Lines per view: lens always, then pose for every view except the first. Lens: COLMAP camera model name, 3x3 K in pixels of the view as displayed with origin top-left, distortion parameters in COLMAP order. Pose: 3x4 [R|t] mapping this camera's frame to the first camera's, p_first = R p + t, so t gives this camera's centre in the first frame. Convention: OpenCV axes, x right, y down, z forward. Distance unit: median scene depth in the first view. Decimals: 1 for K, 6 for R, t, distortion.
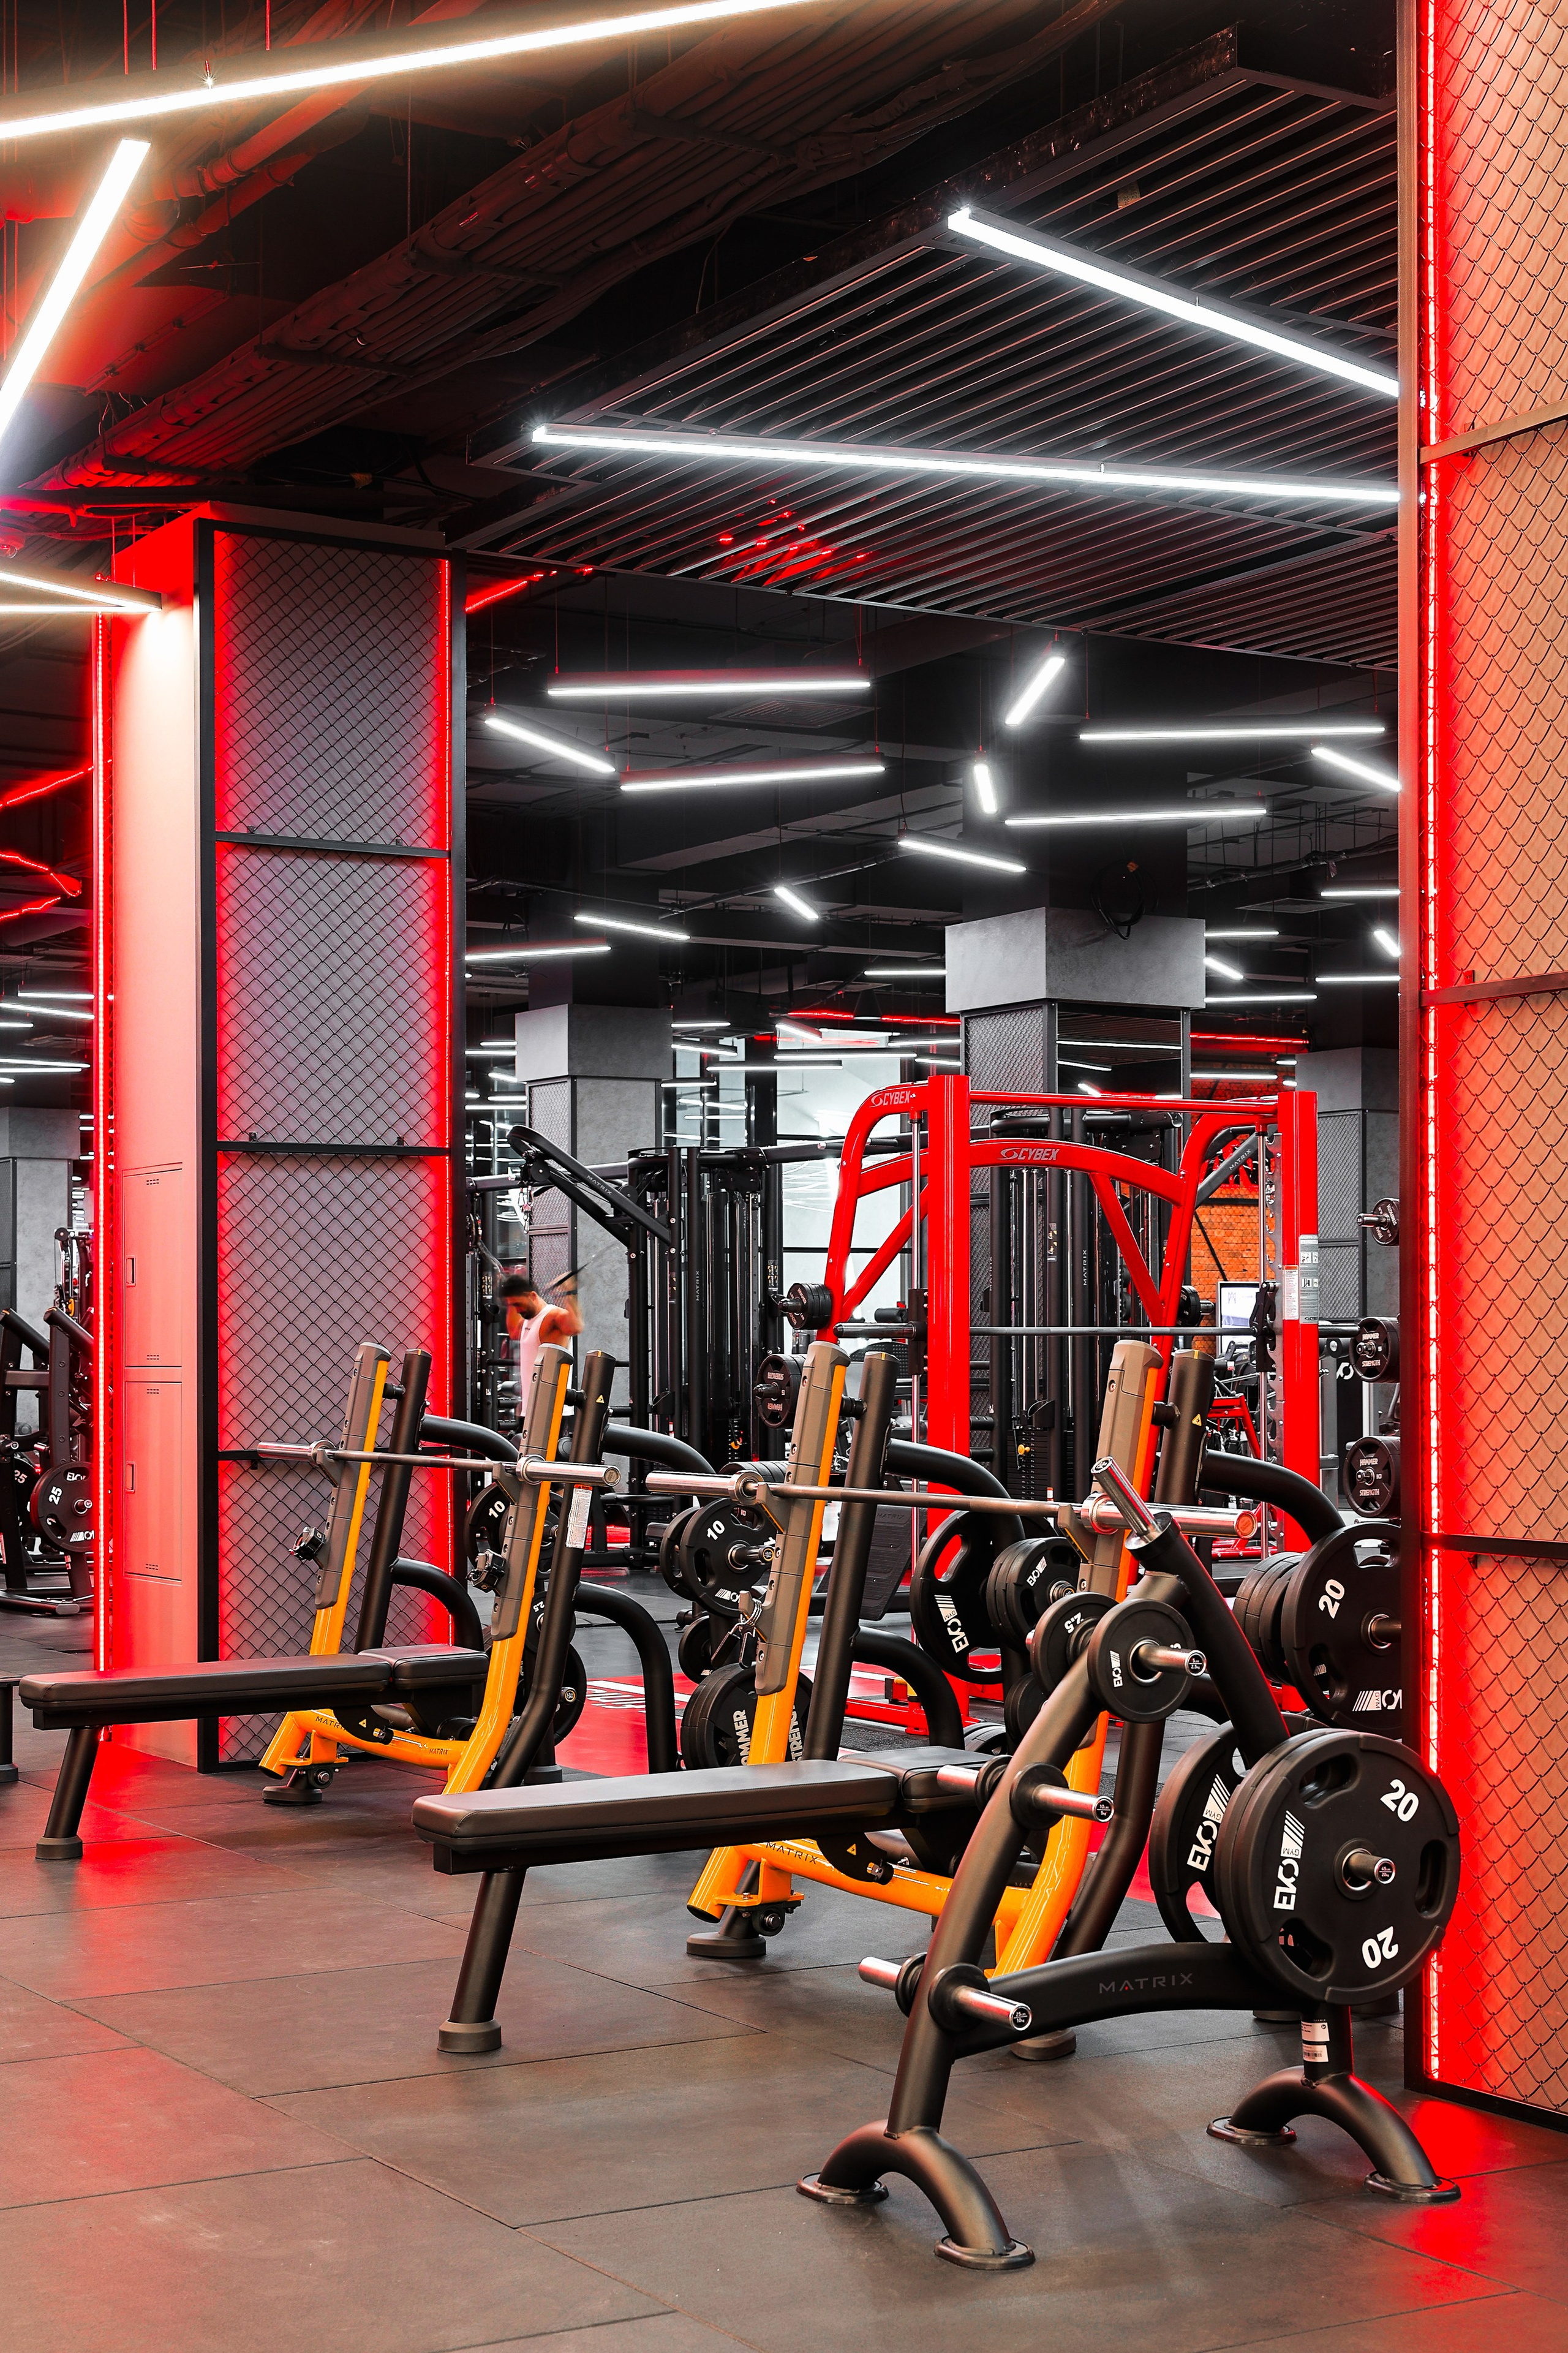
lens RADIAL K [[3352.9, 0, 784.7], [0, 3352.9, 1178.0], [0, 0, 1]] dist [-0.002566, 0.000000]
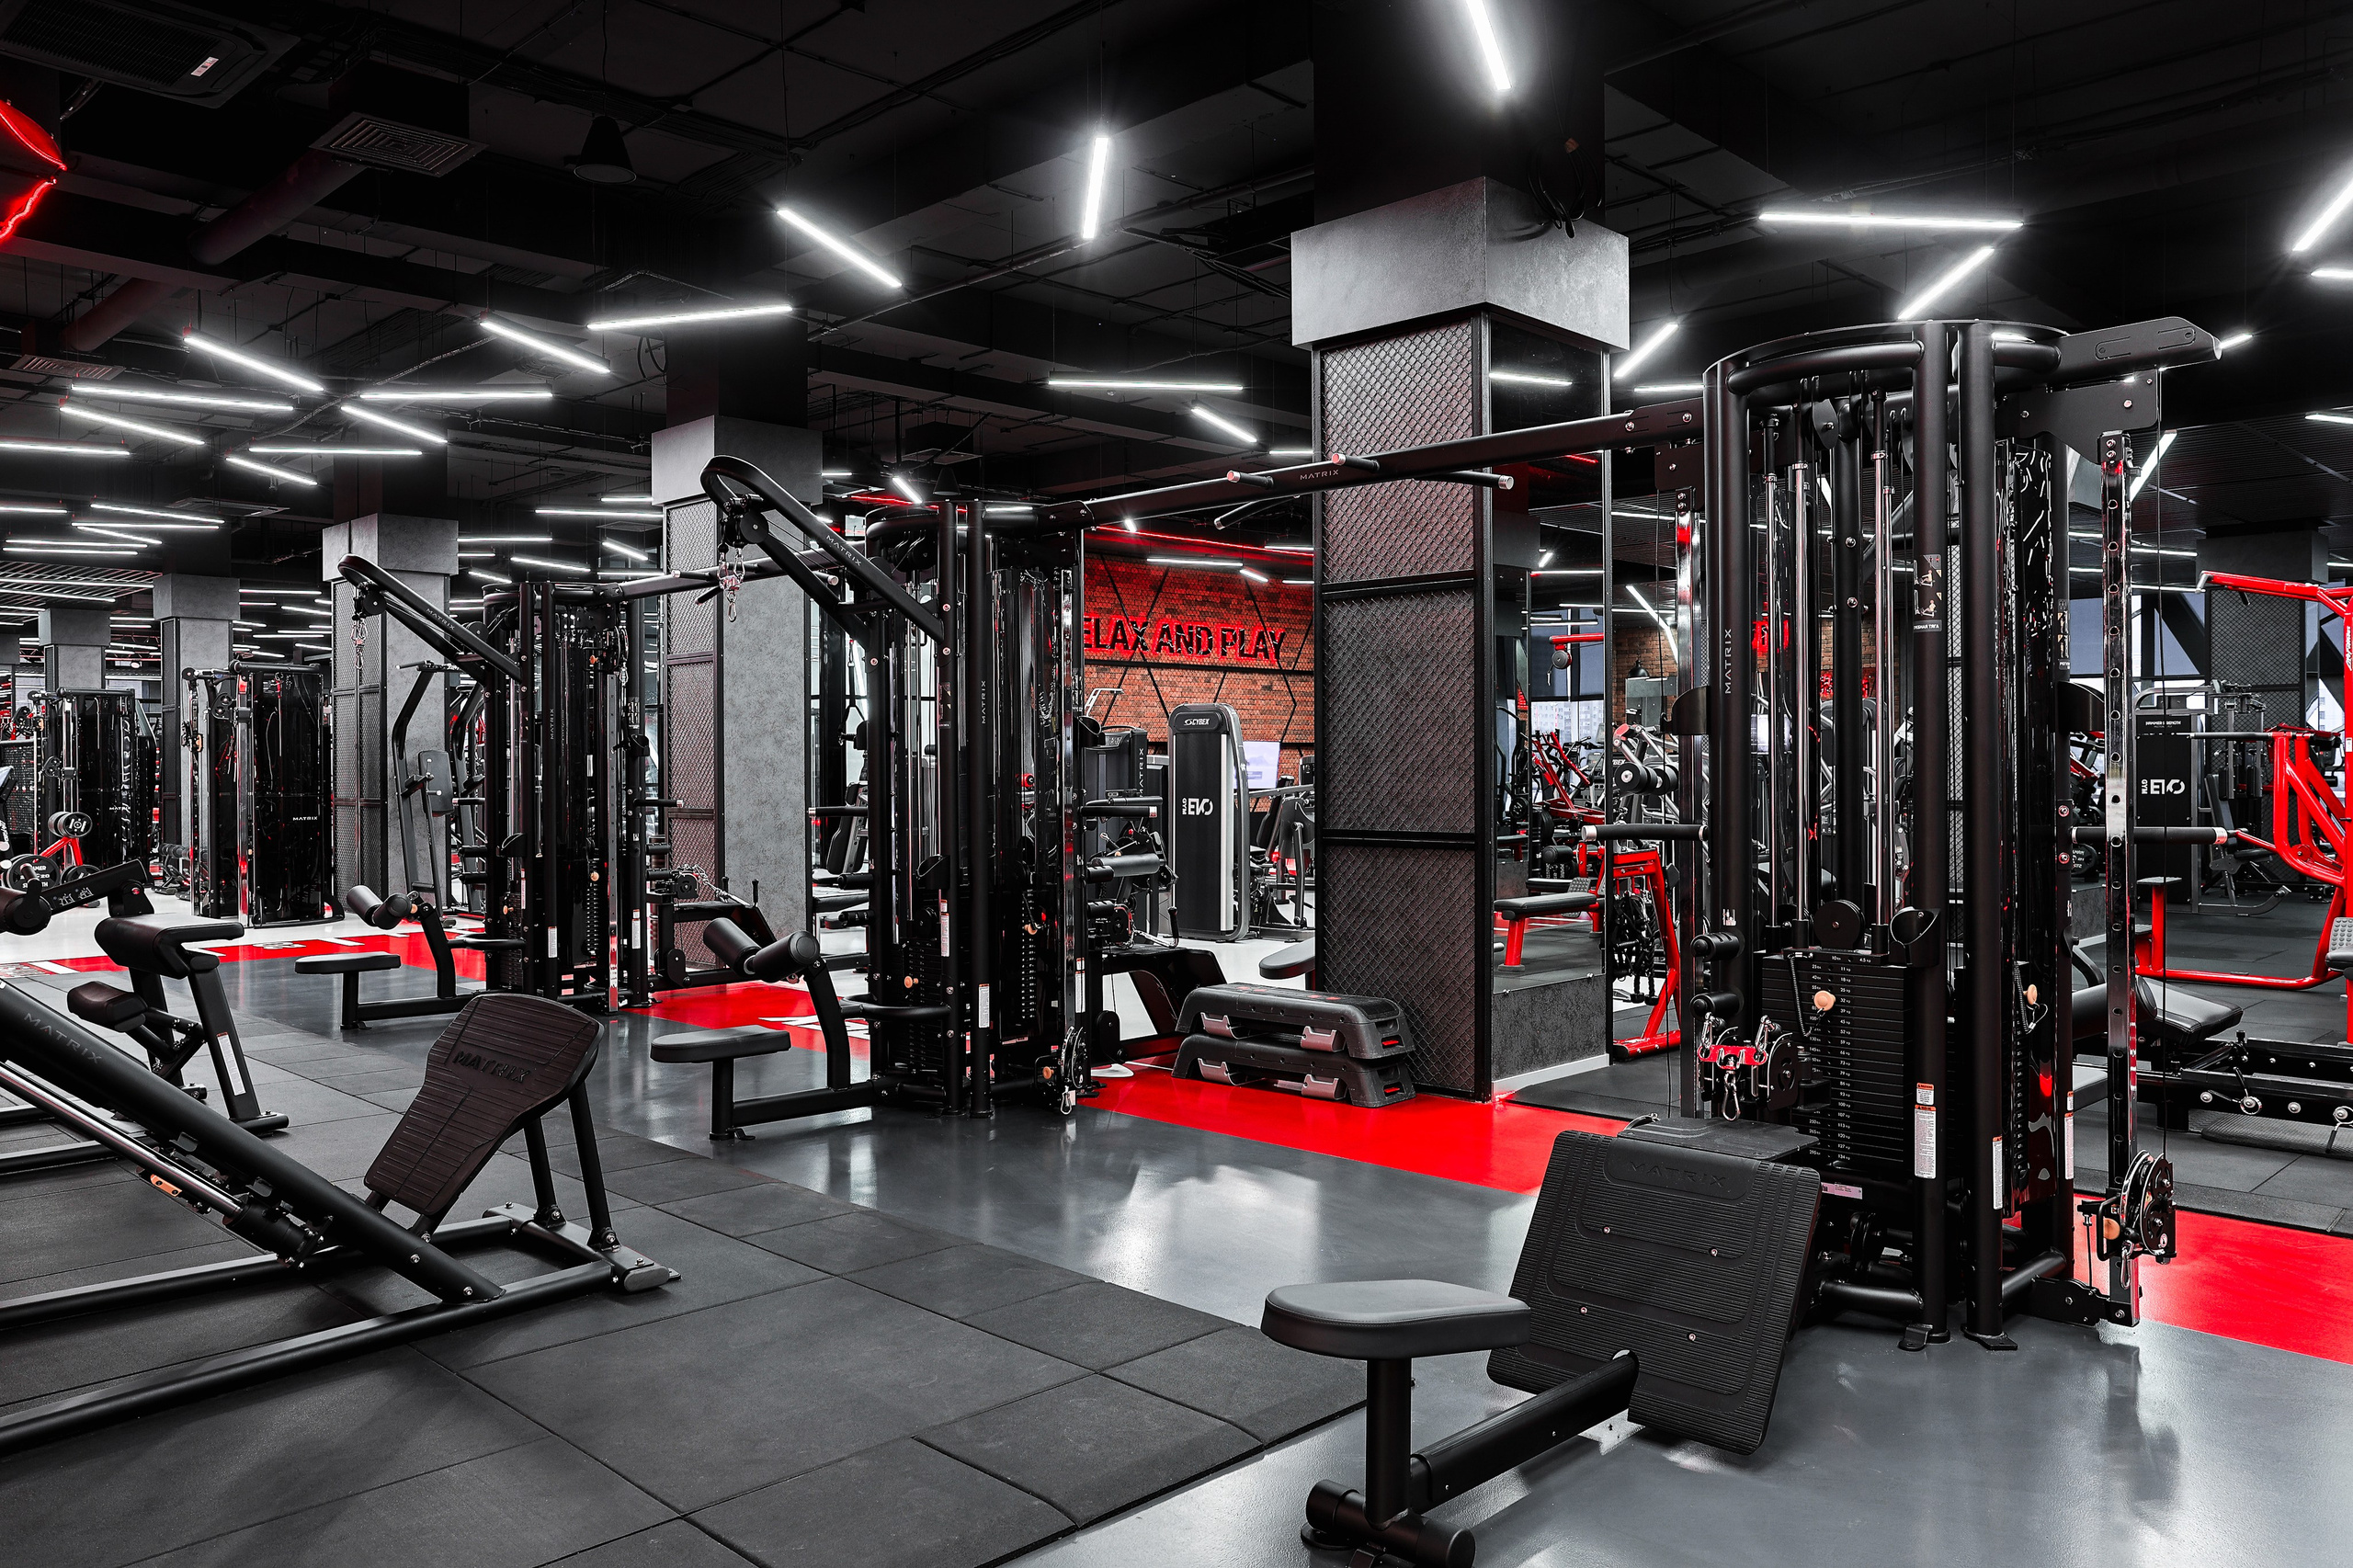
lens RADIAL K [[1694.4, 0, 1173.2], [0, 1694.4, 775.4], [0, 0, 1]] dist [-0.054697, 0.064527]
pose [[0.967690, -0.005671, 0.252080, -0.058880], [-0.008277, 0.998494, 0.054238, 0.021347], [-0.252007, -0.054572, 0.966185, 0.501635]]
